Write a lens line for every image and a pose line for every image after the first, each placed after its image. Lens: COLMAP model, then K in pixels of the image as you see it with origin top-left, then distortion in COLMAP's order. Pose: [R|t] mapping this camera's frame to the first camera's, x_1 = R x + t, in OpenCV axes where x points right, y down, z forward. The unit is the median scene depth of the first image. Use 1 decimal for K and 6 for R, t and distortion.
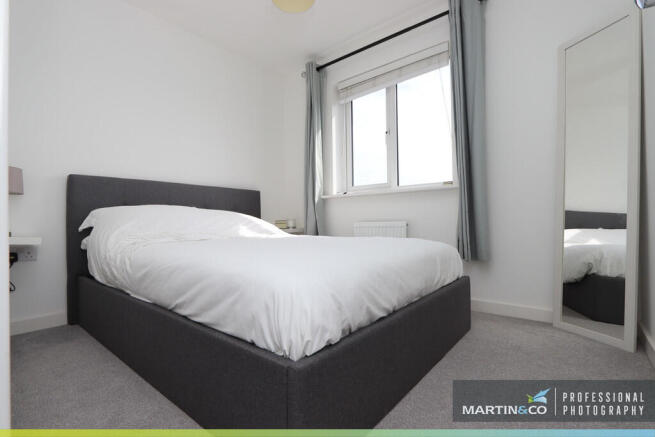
lens RADIAL K [[302.8, 0, 324.5], [0, 302.8, 224.7], [0, 0, 1]] dist [-0.023730, 0.003877]
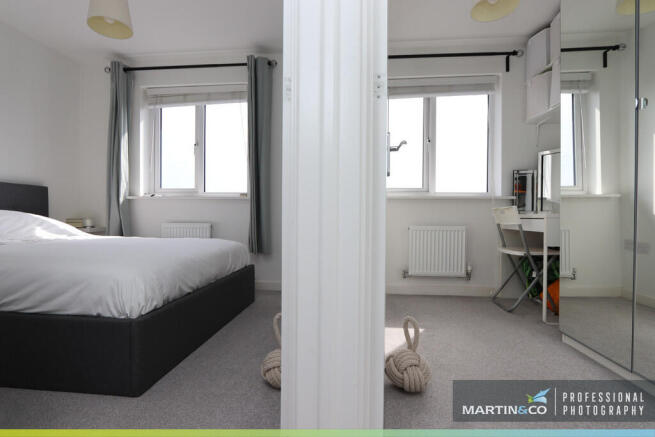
lens RADIAL K [[302.8, 0, 323.6], [0, 302.8, 221.0], [0, 0, 1]] dist [-0.023730, 0.003877]
pose [[0.818970, 0.015473, 0.573627, -0.055576], [-0.020695, 0.999783, 0.002577, -0.033969], [-0.573463, -0.013982, 0.819112, -0.270558]]
